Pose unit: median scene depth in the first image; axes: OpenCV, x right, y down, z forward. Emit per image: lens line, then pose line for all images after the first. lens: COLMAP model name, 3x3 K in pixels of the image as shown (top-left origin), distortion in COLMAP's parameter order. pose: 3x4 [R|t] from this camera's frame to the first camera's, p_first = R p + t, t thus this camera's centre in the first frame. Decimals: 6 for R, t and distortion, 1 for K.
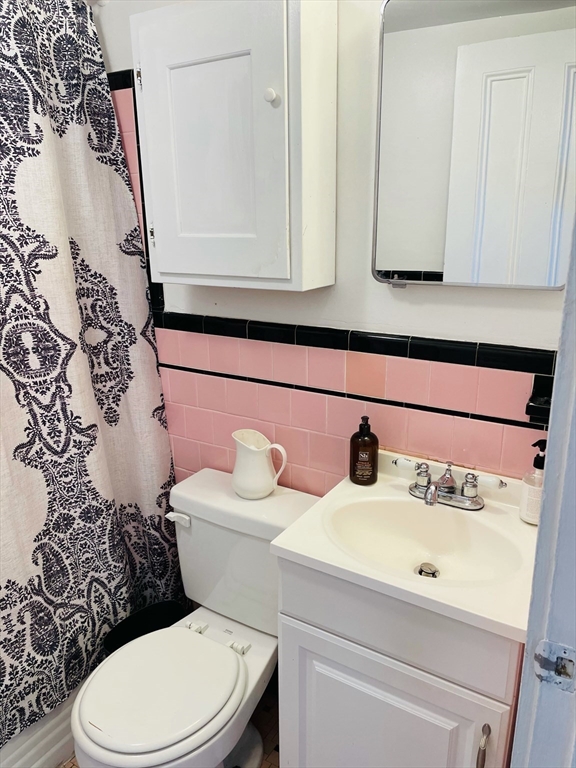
lens RADIAL K [[580.0, 0, 294.4], [0, 580.0, 379.6], [0, 0, 1]] dist [0.078285, -0.106019]
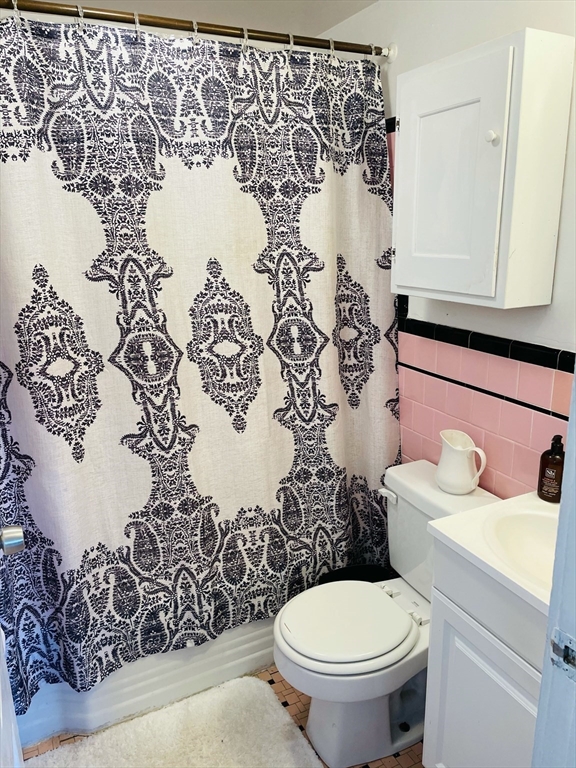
lens RADIAL K [[580.0, 0, 289.1], [0, 580.0, 377.0], [0, 0, 1]] dist [0.078285, -0.106019]
pose [[0.844583, 0.132681, -0.518725, 0.215833], [-0.138085, 0.990013, 0.028398, -0.001381], [0.517312, 0.047644, 0.854469, -0.114956]]
